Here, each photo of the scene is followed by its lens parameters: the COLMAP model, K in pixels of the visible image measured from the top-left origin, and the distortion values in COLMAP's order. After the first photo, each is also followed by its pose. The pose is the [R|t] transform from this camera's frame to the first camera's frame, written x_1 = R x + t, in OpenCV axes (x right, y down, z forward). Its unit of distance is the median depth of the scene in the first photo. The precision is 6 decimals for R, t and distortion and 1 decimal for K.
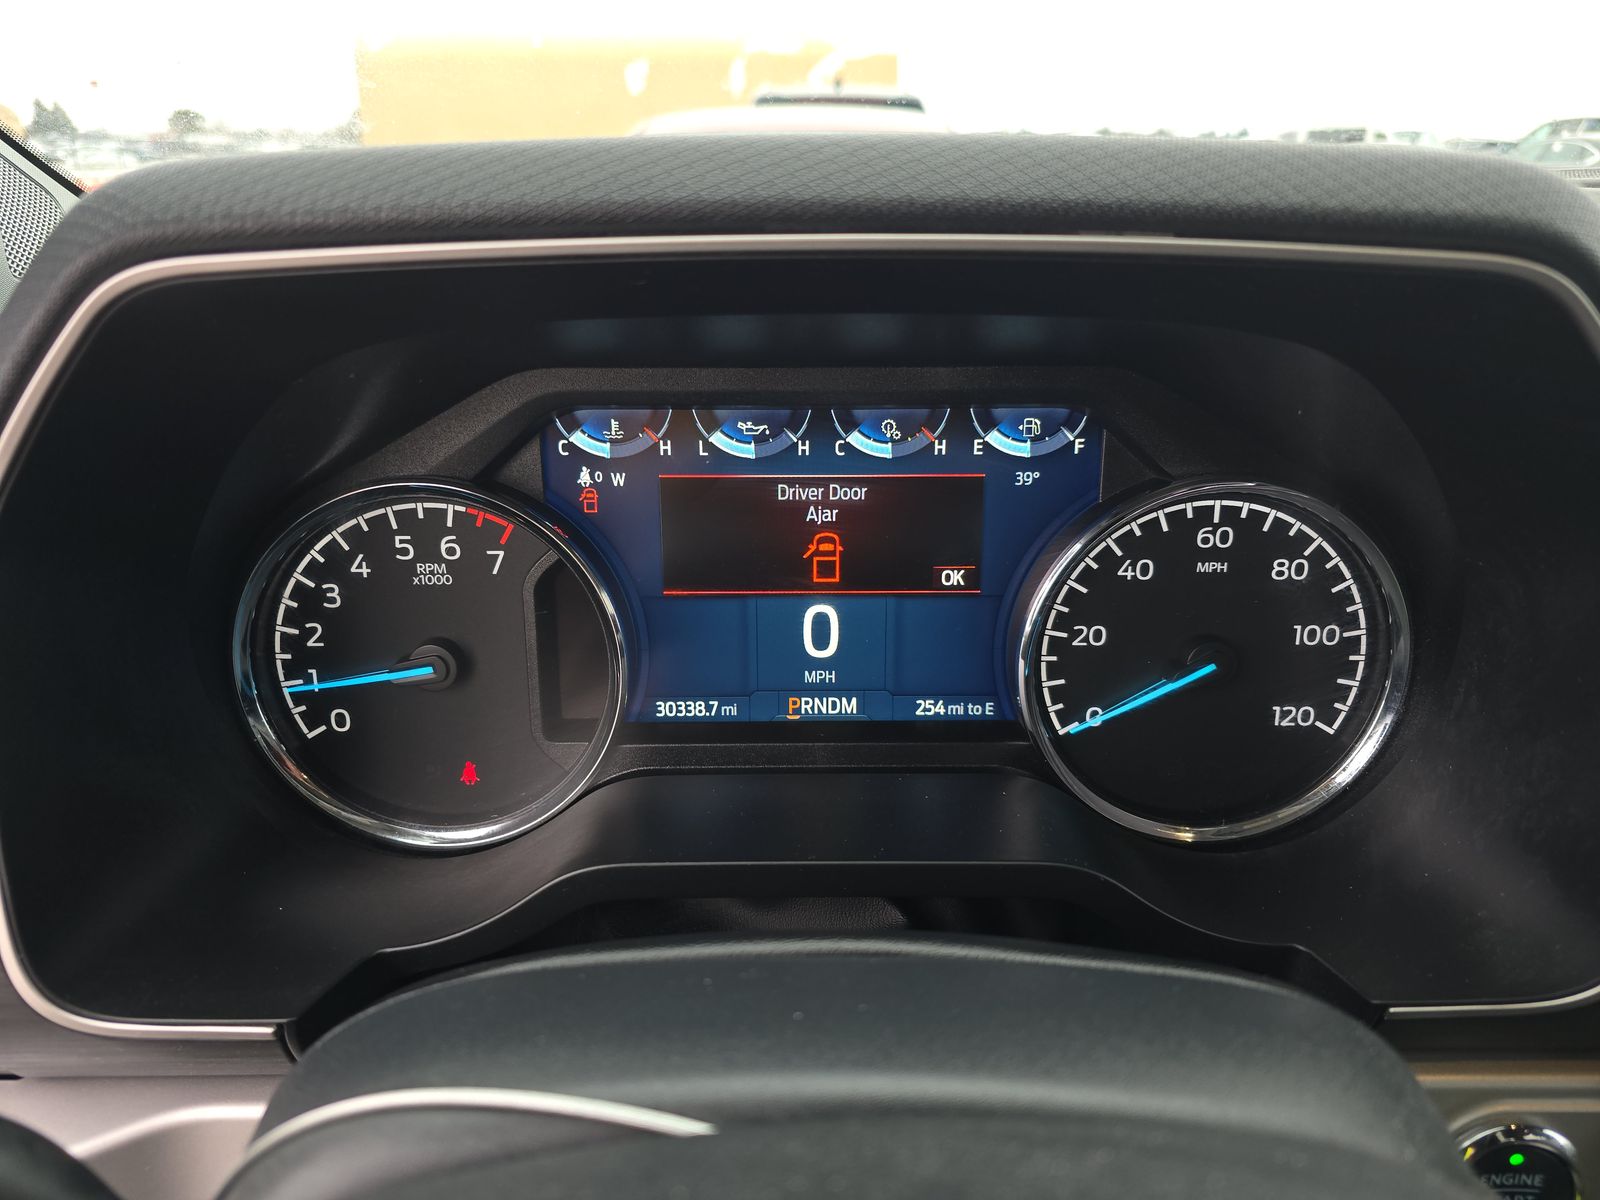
lens RADIAL K [[1175.9, 0, 800.4], [0, 1175.9, 600.8], [0, 0, 1]] dist [0.047796, -0.031167]
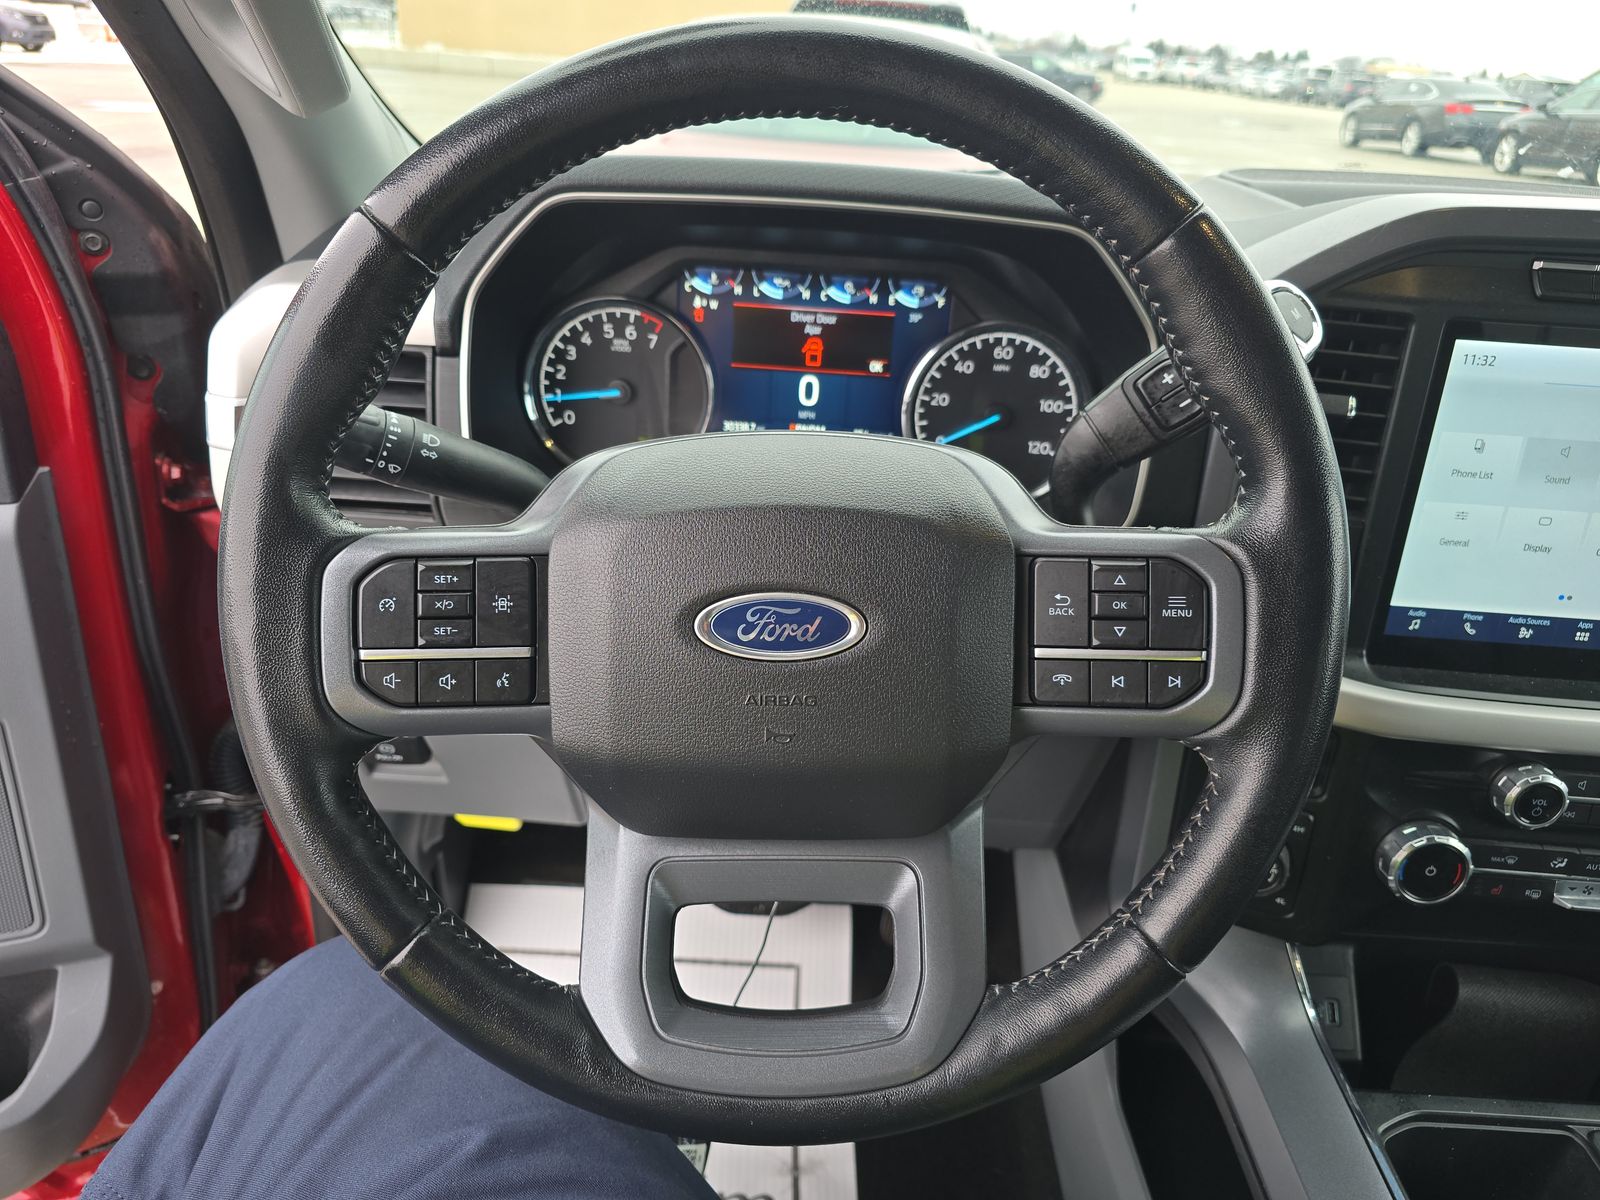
lens RADIAL K [[1175.9, 0, 793.0], [0, 1175.9, 614.8], [0, 0, 1]] dist [0.047796, -0.031167]
pose [[0.997360, 0.071515, -0.012627, 0.045291], [-0.070119, 0.993572, 0.088874, 0.238445], [0.018902, -0.087754, 0.995963, -1.070300]]
